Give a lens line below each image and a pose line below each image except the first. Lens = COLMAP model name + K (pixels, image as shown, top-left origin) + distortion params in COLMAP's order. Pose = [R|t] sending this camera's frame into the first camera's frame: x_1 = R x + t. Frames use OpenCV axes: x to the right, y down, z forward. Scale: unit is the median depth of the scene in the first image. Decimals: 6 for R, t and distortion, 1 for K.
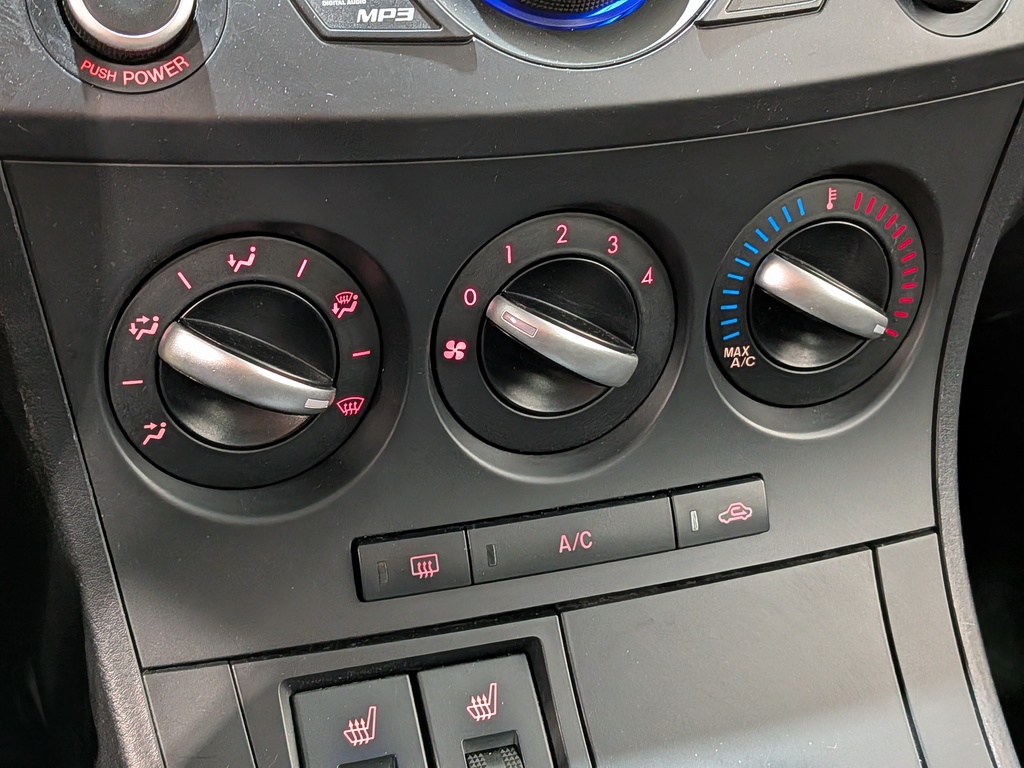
lens RADIAL K [[1553.9, 0, 508.4], [0, 1553.9, 372.0], [0, 0, 1]] dist [0.116633, 0.000000]
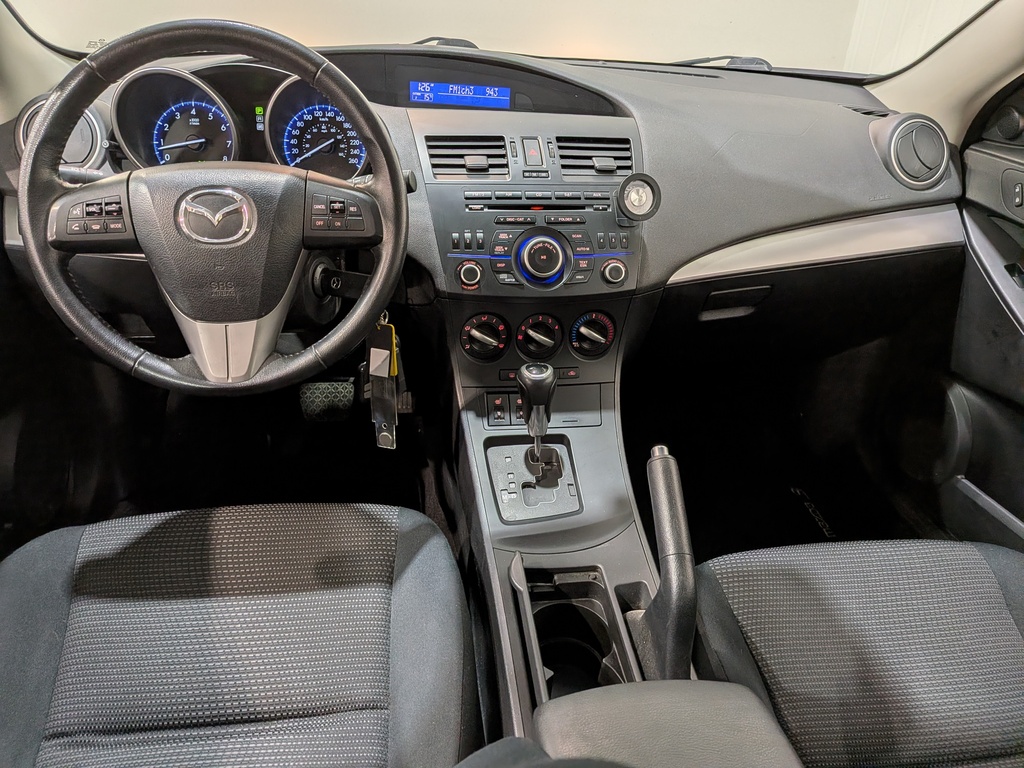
lens RADIAL K [[746.5, 0, 515.3], [0, 746.5, 385.4], [0, 0, 1]] dist [0.057813, -0.106403]
pose [[0.982499, 0.088389, -0.163961, 0.410086], [-0.091079, 0.995804, -0.008946, 0.186970], [0.162482, 0.023723, 0.986426, -1.680677]]
